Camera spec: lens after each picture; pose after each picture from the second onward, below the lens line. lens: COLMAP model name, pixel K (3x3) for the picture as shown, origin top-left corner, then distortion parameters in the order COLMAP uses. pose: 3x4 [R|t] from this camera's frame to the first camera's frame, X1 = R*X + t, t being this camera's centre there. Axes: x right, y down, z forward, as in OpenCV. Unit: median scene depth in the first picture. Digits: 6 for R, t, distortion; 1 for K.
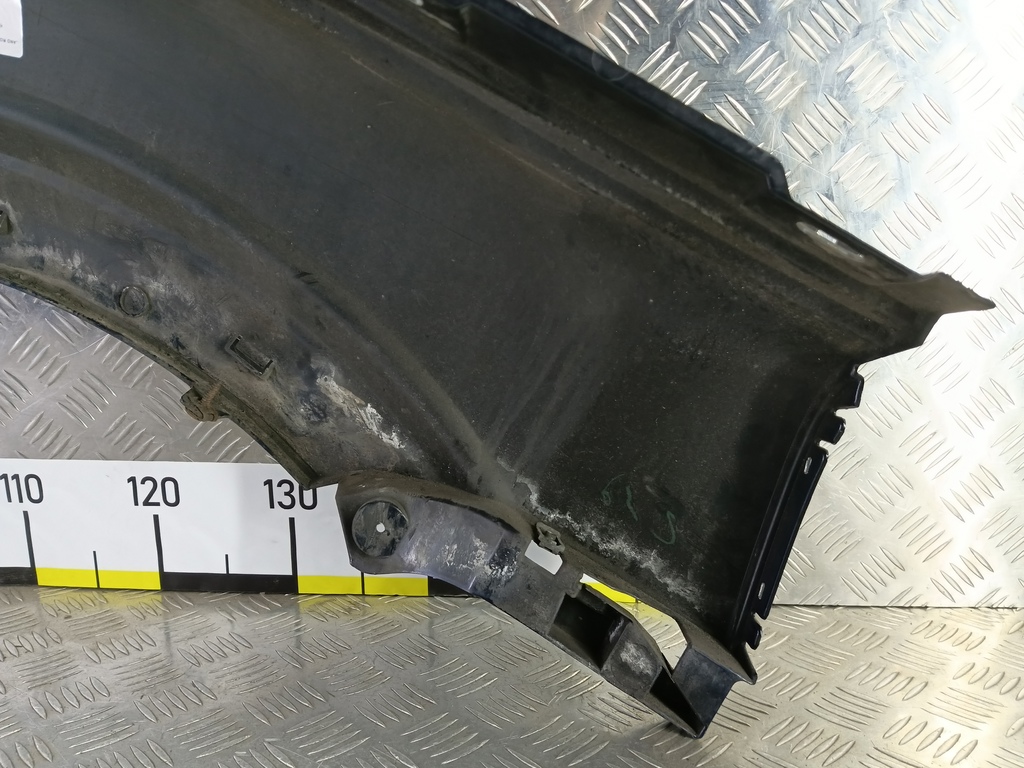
lens RADIAL K [[850.2, 0, 512.0], [0, 850.2, 384.0], [0, 0, 1]] dist [0.054232, -0.128509]
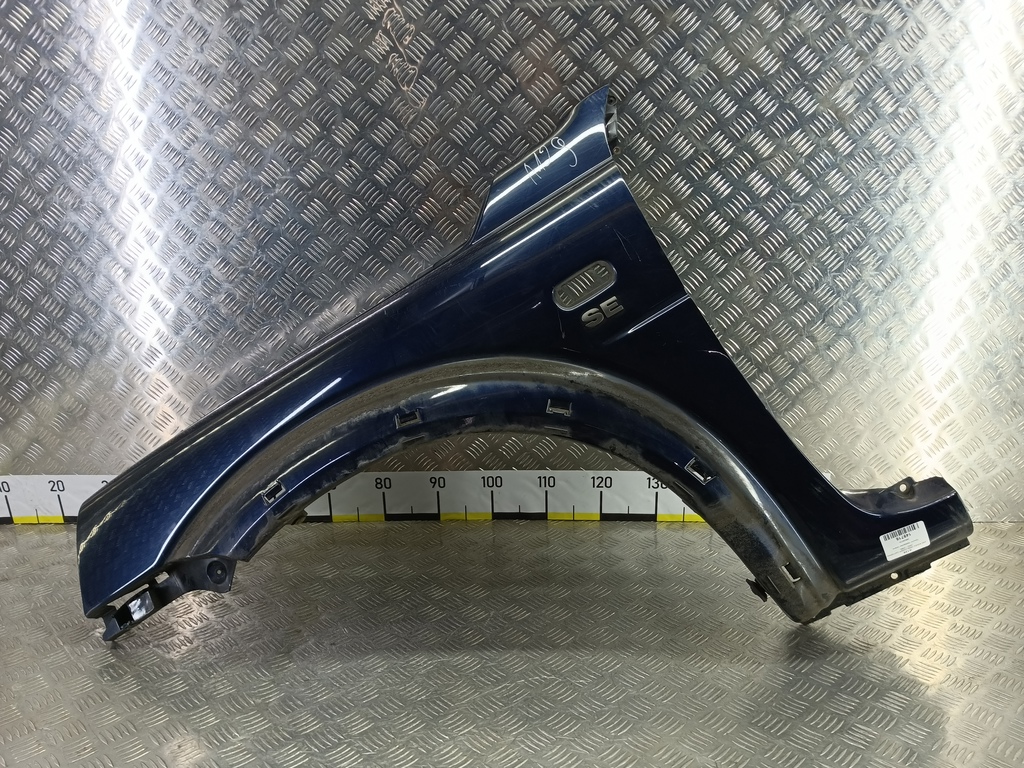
lens RADIAL K [[830.1, 0, 510.7], [0, 830.1, 387.4], [0, 0, 1]] dist [0.091645, -0.167738]
pose [[0.999760, -0.019821, 0.009325, -0.778817], [0.018576, 0.992768, 0.118606, -0.492642], [-0.011608, -0.118405, 0.992898, -1.536062]]
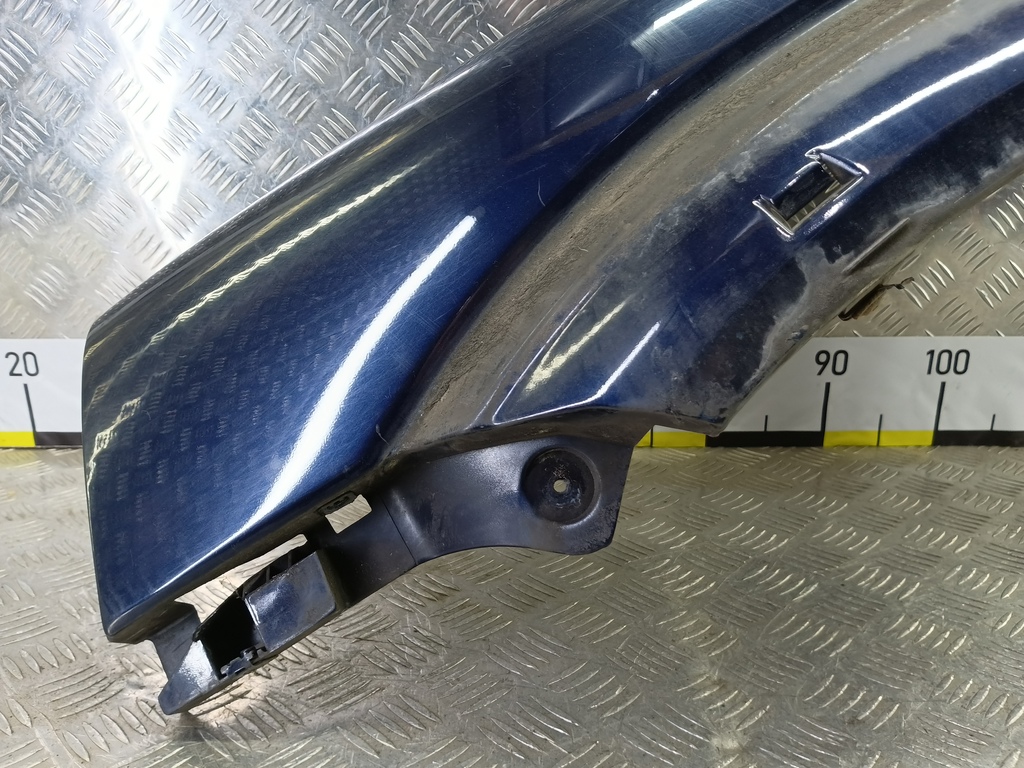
lens RADIAL K [[840.9, 0, 507.8], [0, 840.9, 383.5], [0, 0, 1]] dist [0.096353, -0.182876]
pose [[0.999101, -0.010090, 0.041179, -1.555567], [0.006972, 0.997146, 0.075180, 0.064596], [-0.041820, -0.074825, 0.996319, -0.161062]]
